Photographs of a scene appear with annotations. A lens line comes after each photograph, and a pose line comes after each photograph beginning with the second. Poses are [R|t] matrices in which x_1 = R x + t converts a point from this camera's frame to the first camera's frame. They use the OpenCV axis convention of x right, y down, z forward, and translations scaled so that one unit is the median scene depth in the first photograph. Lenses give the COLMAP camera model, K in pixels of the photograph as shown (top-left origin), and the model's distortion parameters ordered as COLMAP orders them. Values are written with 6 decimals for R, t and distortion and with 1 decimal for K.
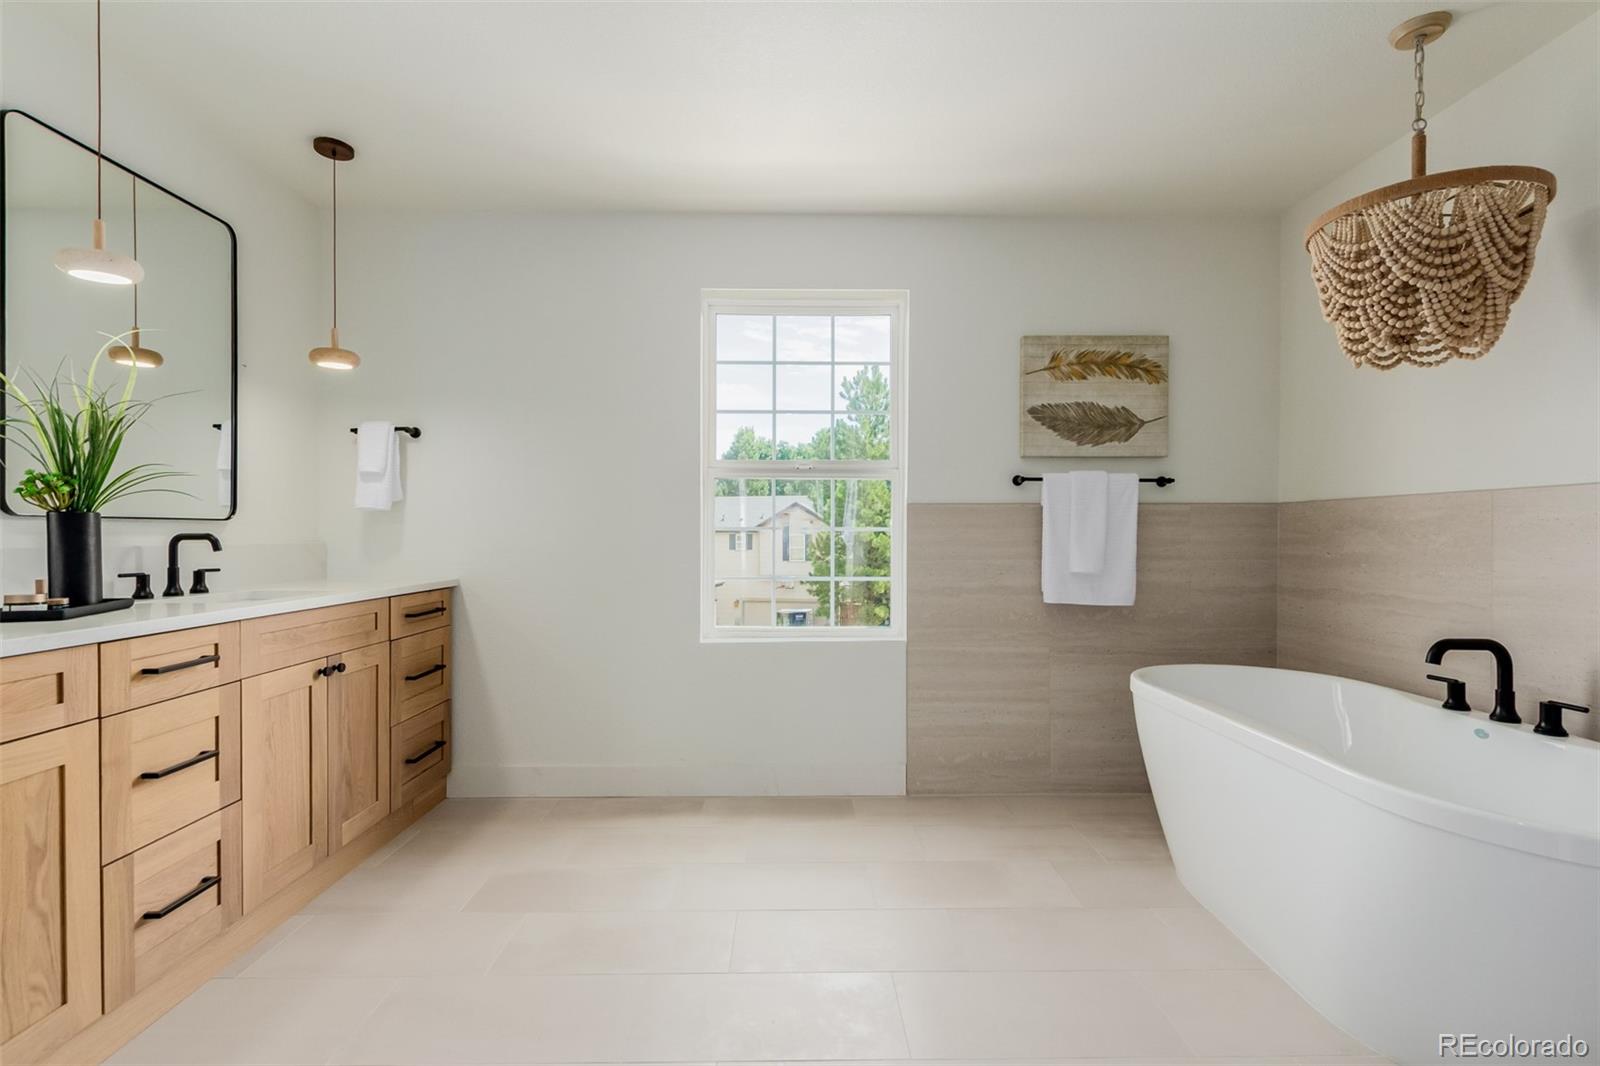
lens RADIAL K [[733.4, 0, 811.8], [0, 733.4, 532.5], [0, 0, 1]] dist [0.004625, -0.000641]
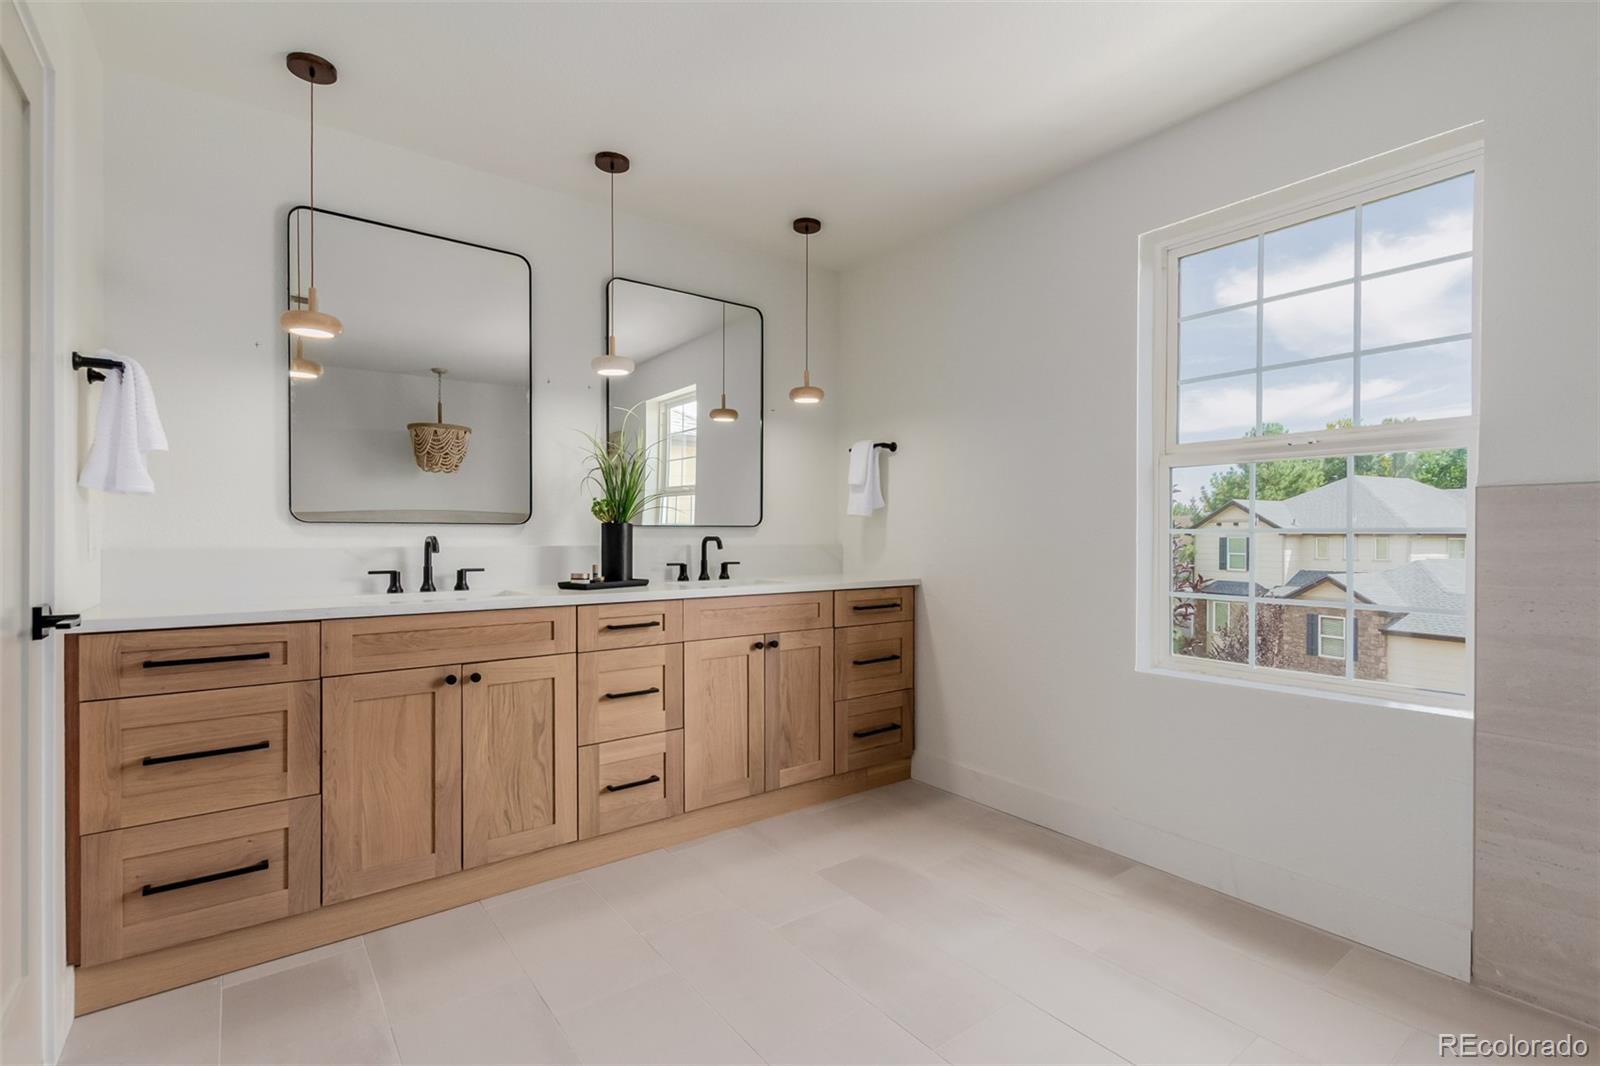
lens RADIAL K [[733.4, 0, 805.3], [0, 733.4, 544.4], [0, 0, 1]] dist [0.004625, -0.000641]
pose [[0.592068, 0.009335, -0.805834, 0.382270], [-0.000516, 0.999937, 0.011204, 0.000606], [0.805888, -0.006218, 0.592036, 0.298563]]
